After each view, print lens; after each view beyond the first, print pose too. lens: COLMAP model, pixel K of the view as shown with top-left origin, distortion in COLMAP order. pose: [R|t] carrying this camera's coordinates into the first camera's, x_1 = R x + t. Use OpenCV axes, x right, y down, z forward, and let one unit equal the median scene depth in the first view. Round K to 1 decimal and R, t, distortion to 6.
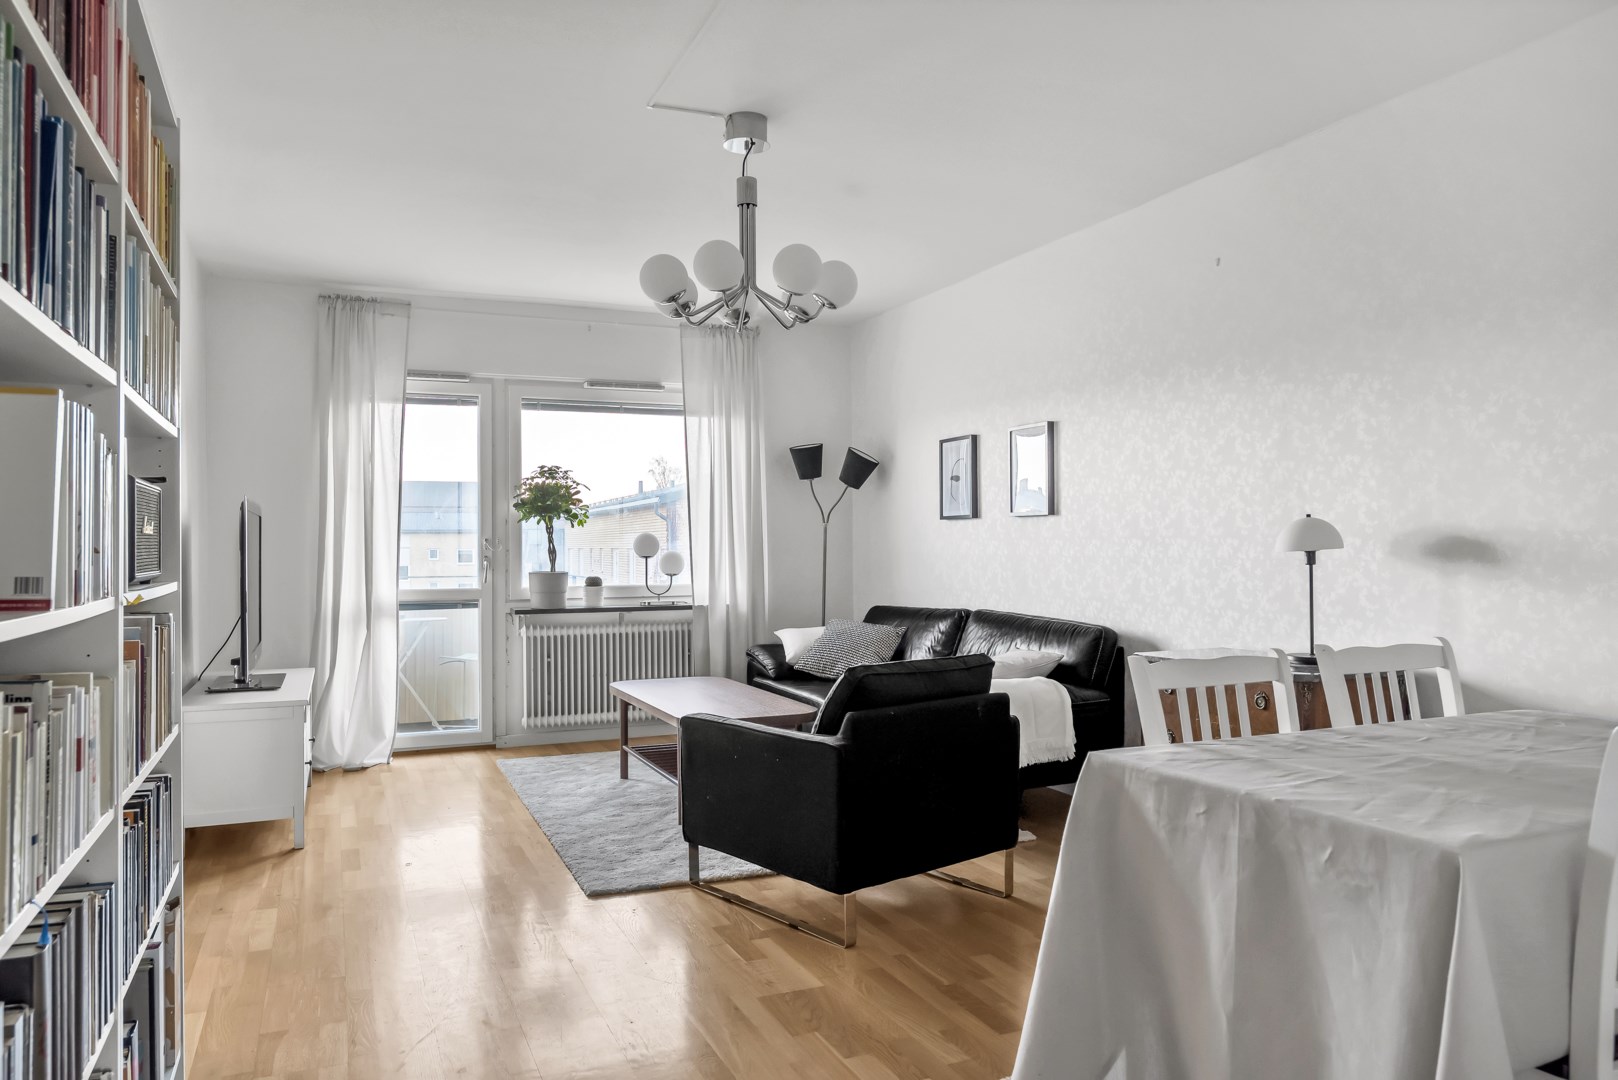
lens RADIAL K [[1130.2, 0, 809.0], [0, 1130.2, 540.0], [0, 0, 1]] dist [-0.018205, 0.000924]
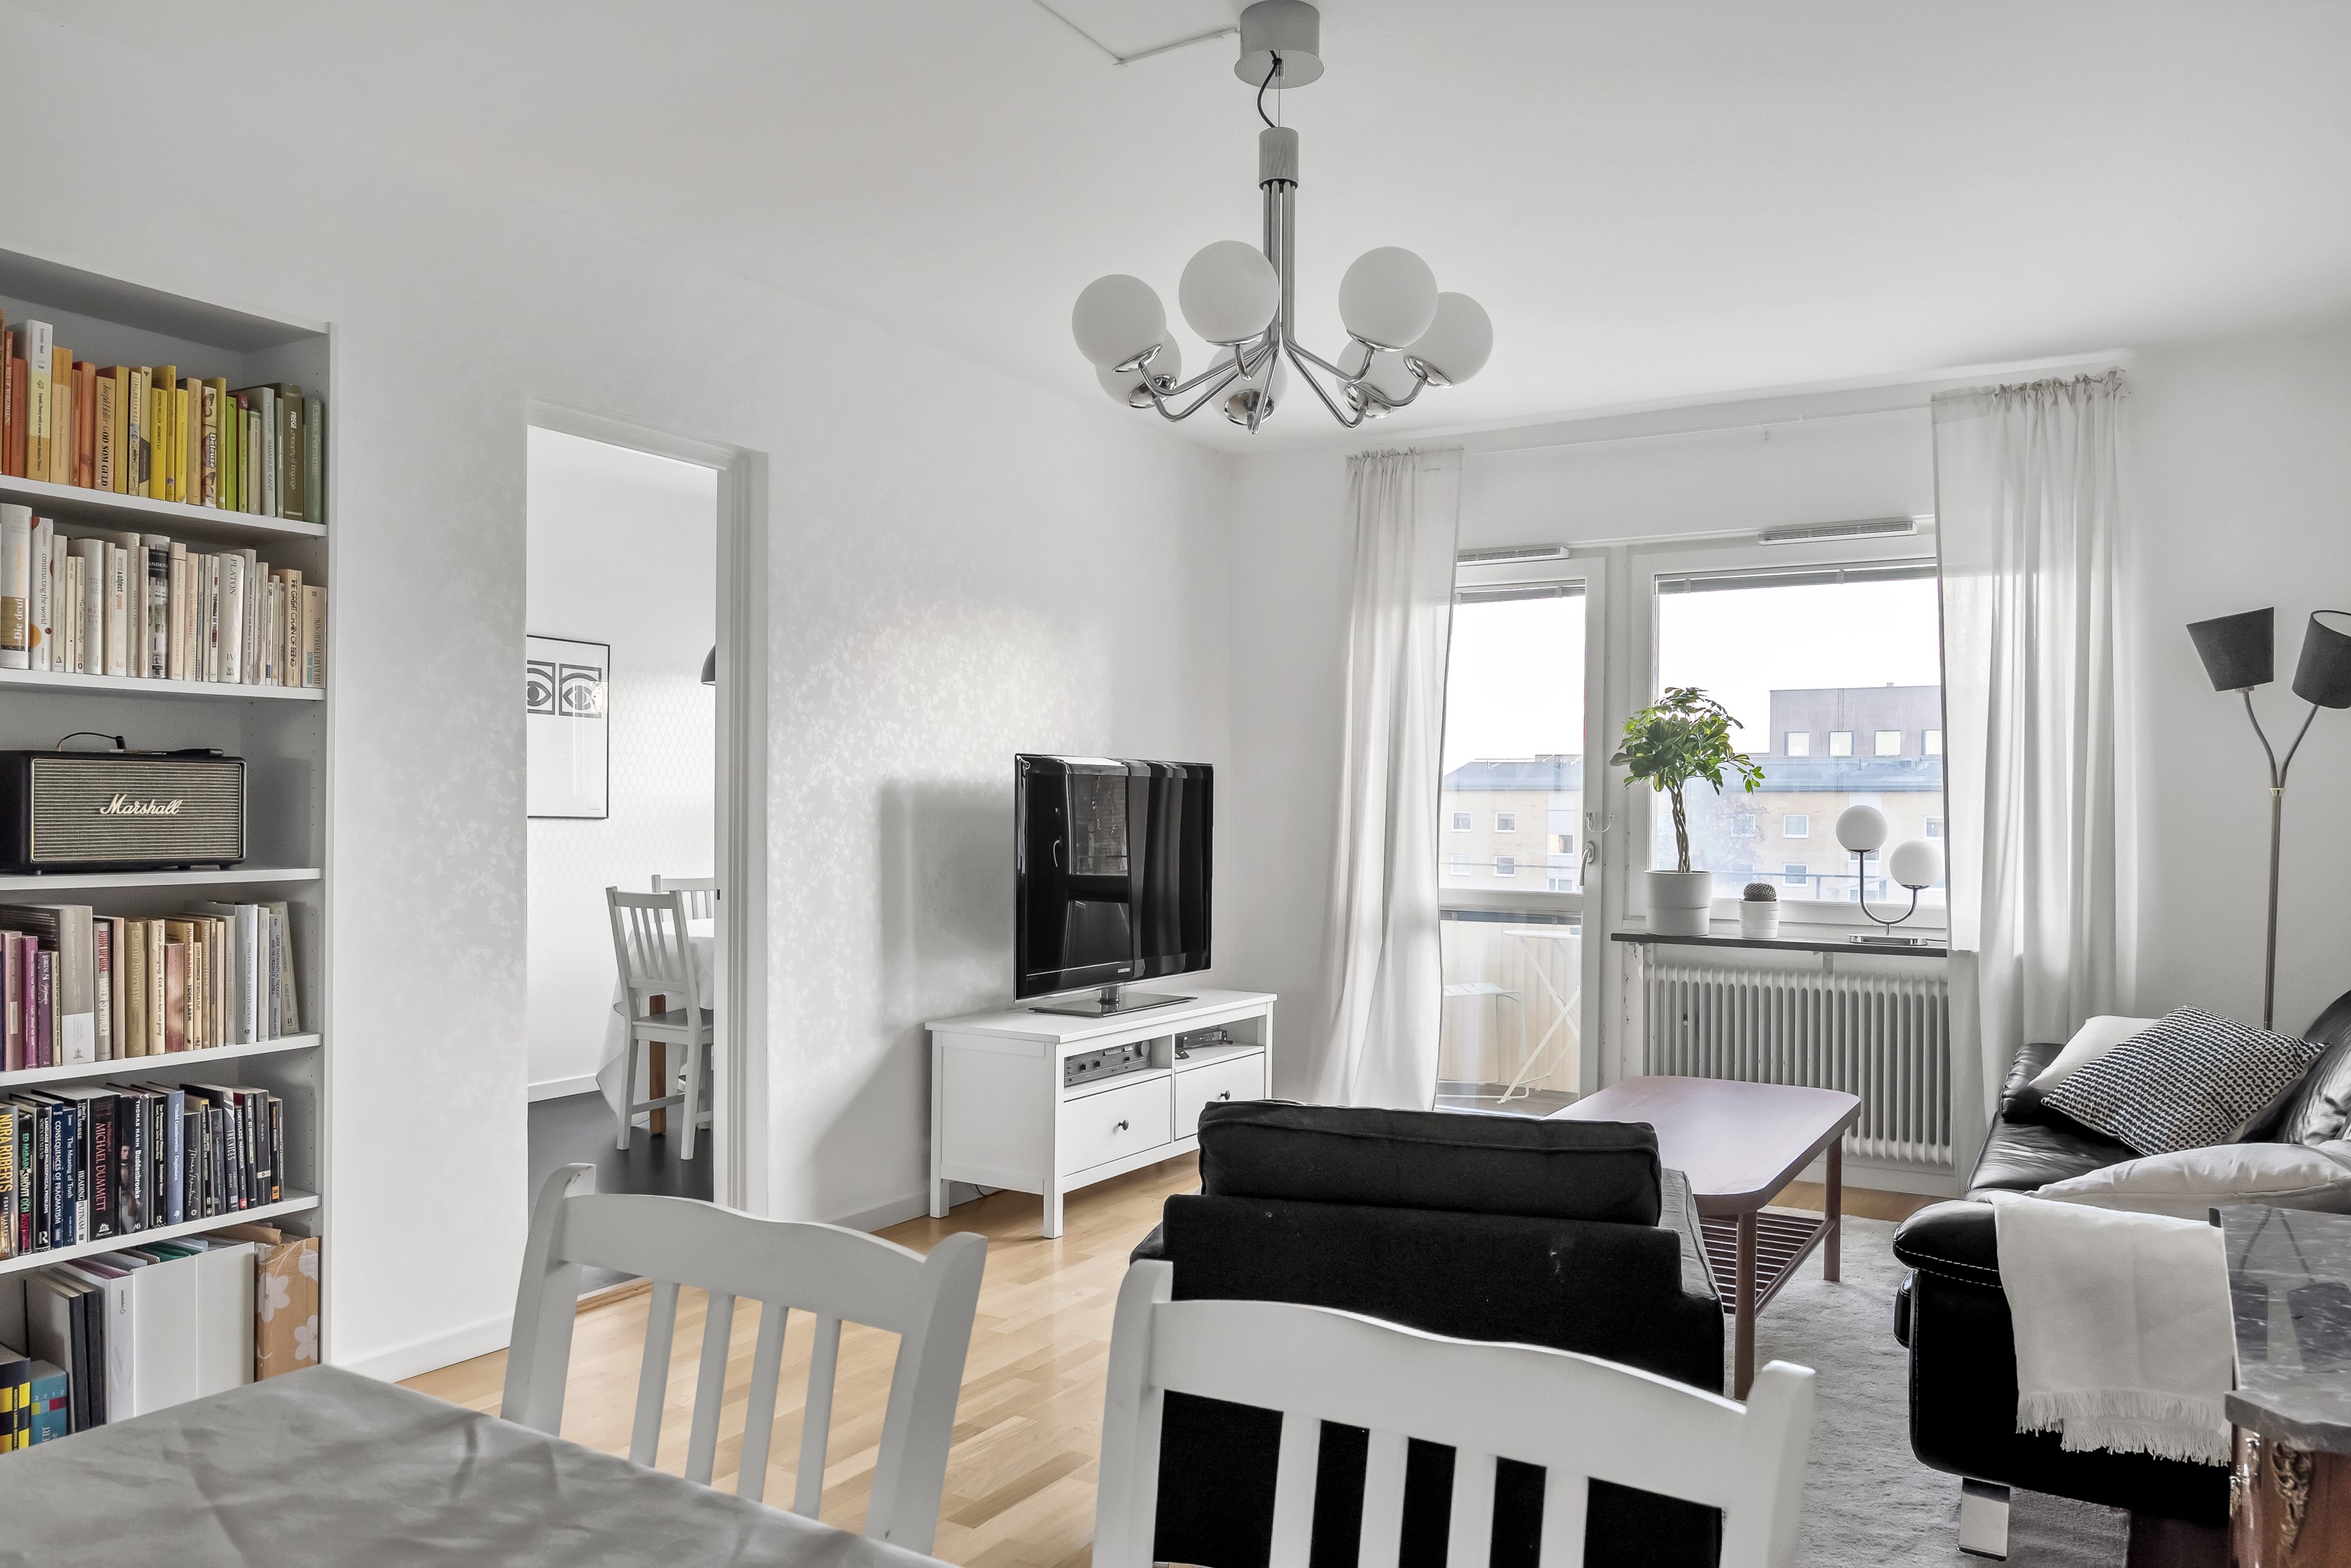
lens RADIAL K [[1653.5, 0, 1182.7], [0, 1653.5, 809.4], [0, 0, 1]] dist [-0.021397, 0.028276]
pose [[0.582606, 0.013541, -0.812642, 0.308959], [-0.009066, 0.999907, 0.010162, -0.009757], [0.812704, 0.001447, 0.582675, 0.301313]]
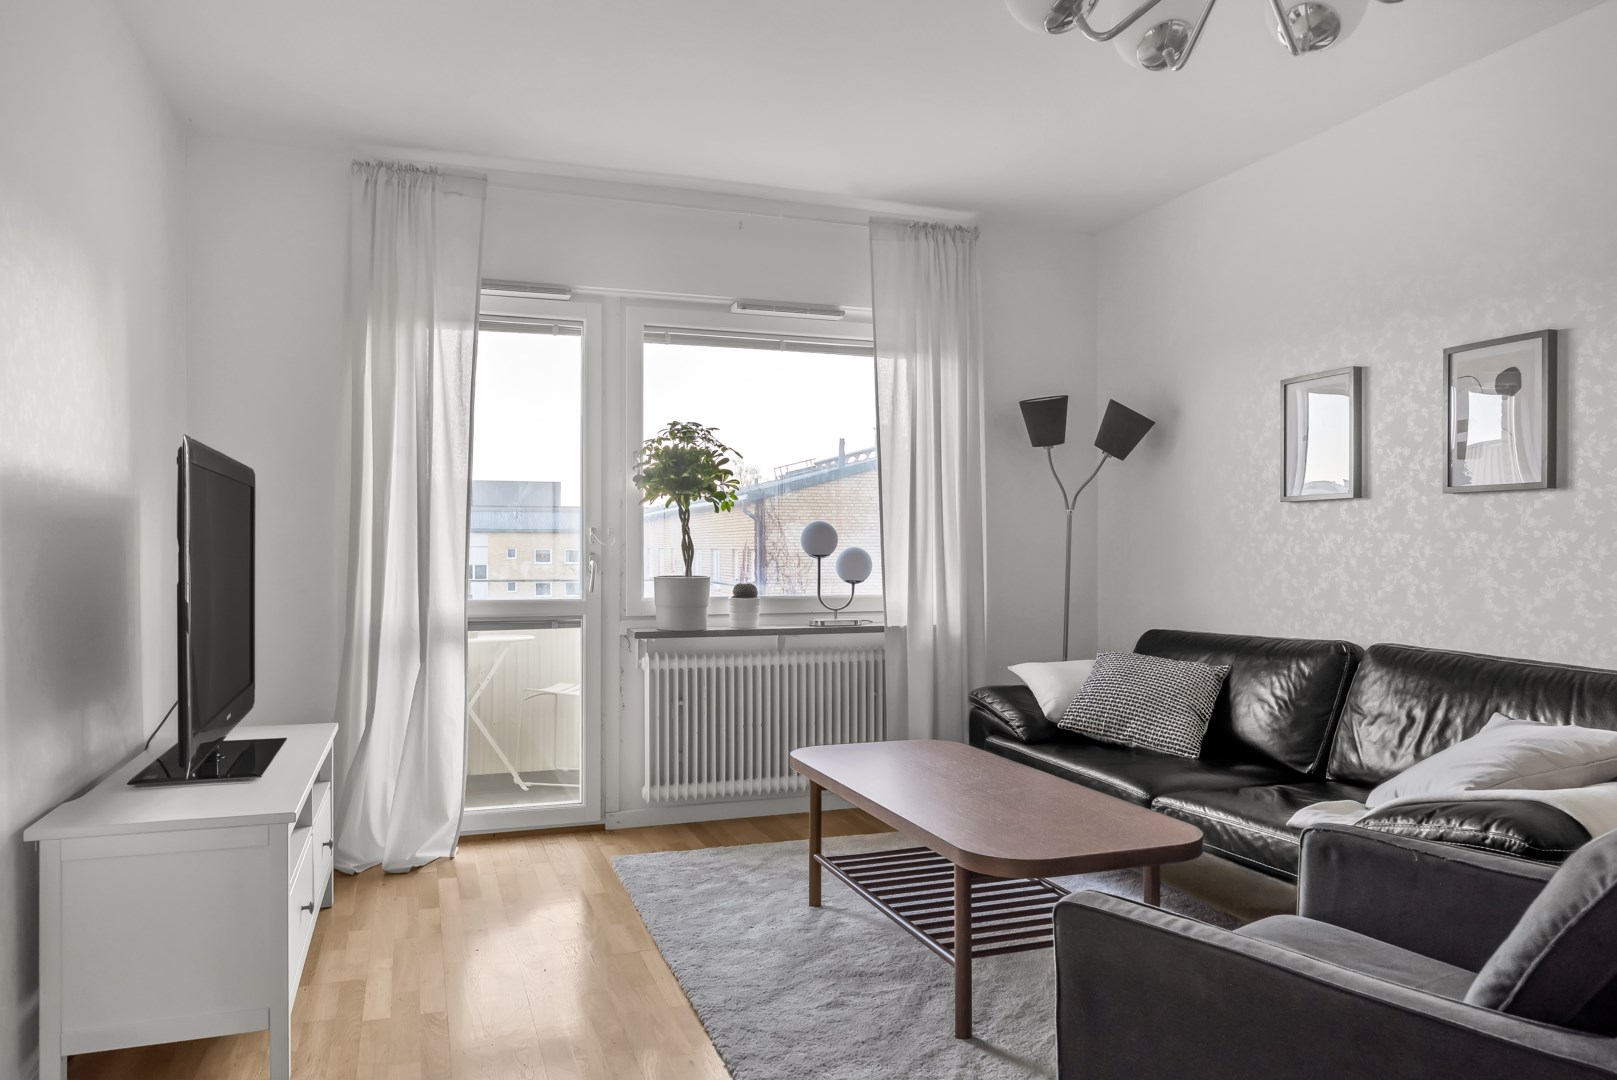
lens RADIAL K [[1116.4, 0, 809.7], [0, 1116.4, 554.7], [0, 0, 1]] dist [-0.020767, 0.002665]
pose [[0.998149, 0.007542, -0.060342, -0.112096], [-0.006877, 0.999913, 0.011228, 0.006913], [0.060421, -0.010792, 0.998115, 0.325671]]
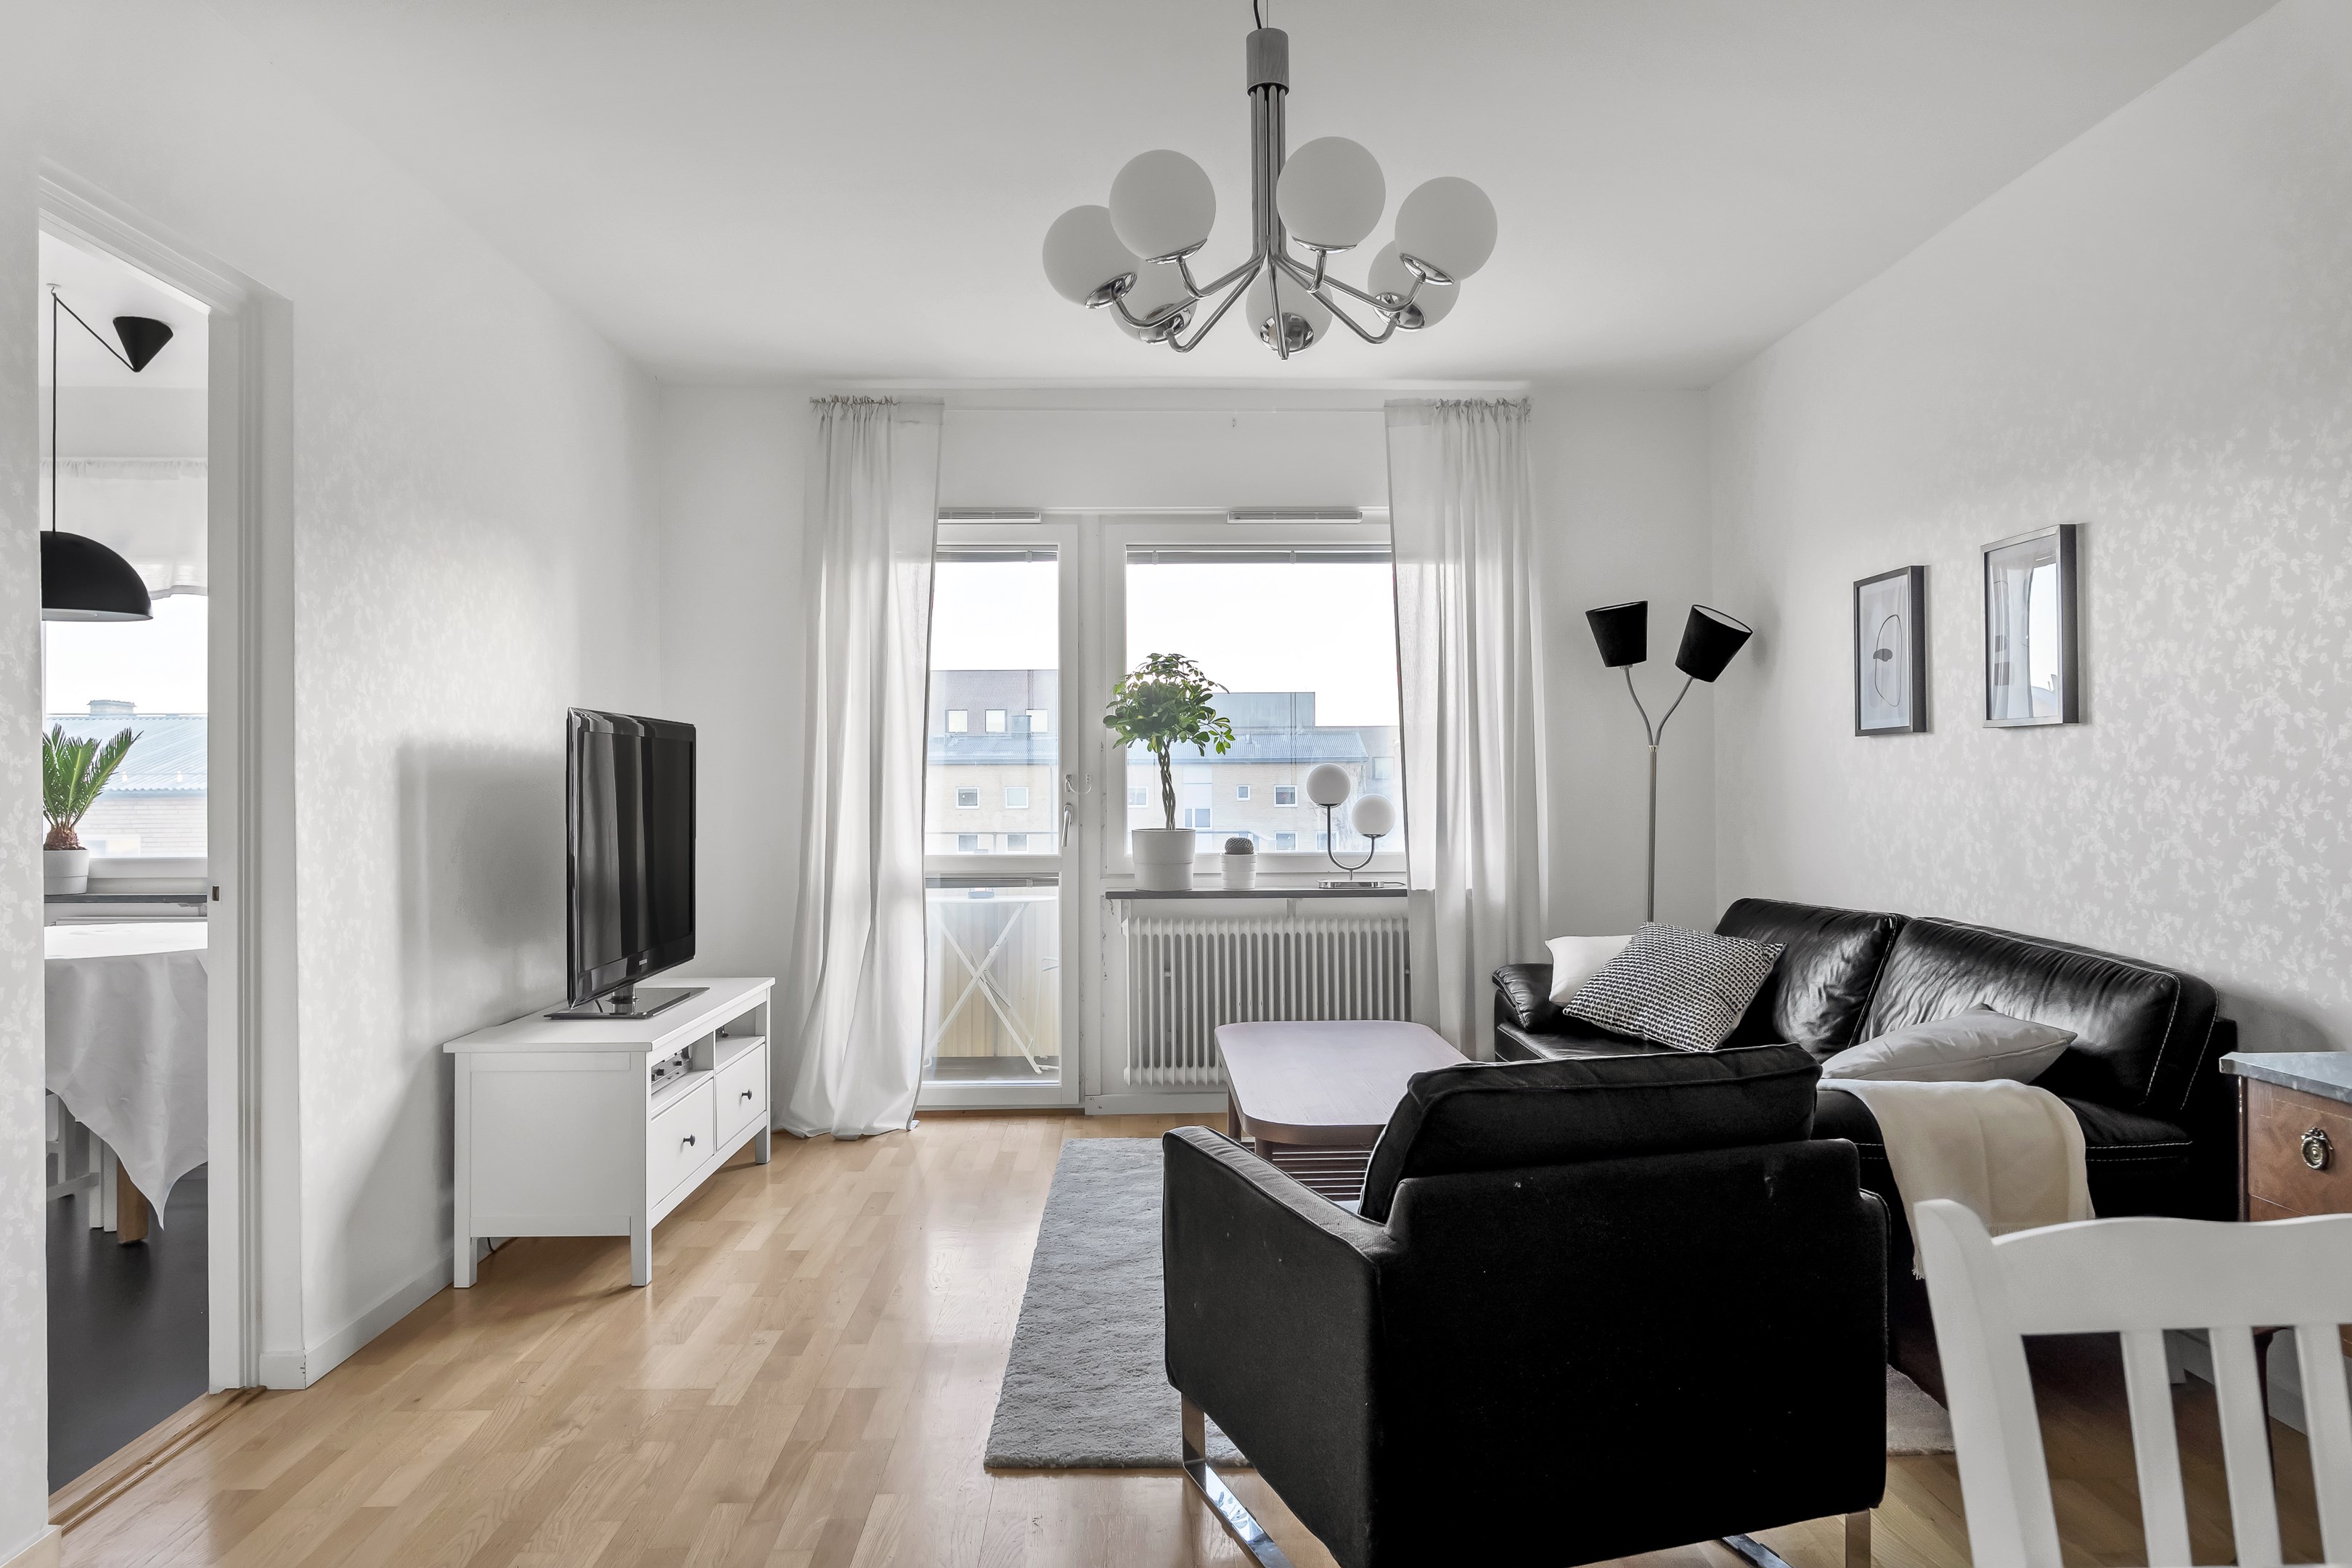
lens RADIAL K [[1613.8, 0, 1174.9], [0, 1613.8, 762.7], [0, 0, 1]] dist [-0.014357, 0.001019]
pose [[0.930210, -0.003921, -0.367007, 0.092423], [0.001771, 0.999979, -0.006196, -0.002053], [0.367024, 0.005114, 0.930197, 0.198090]]
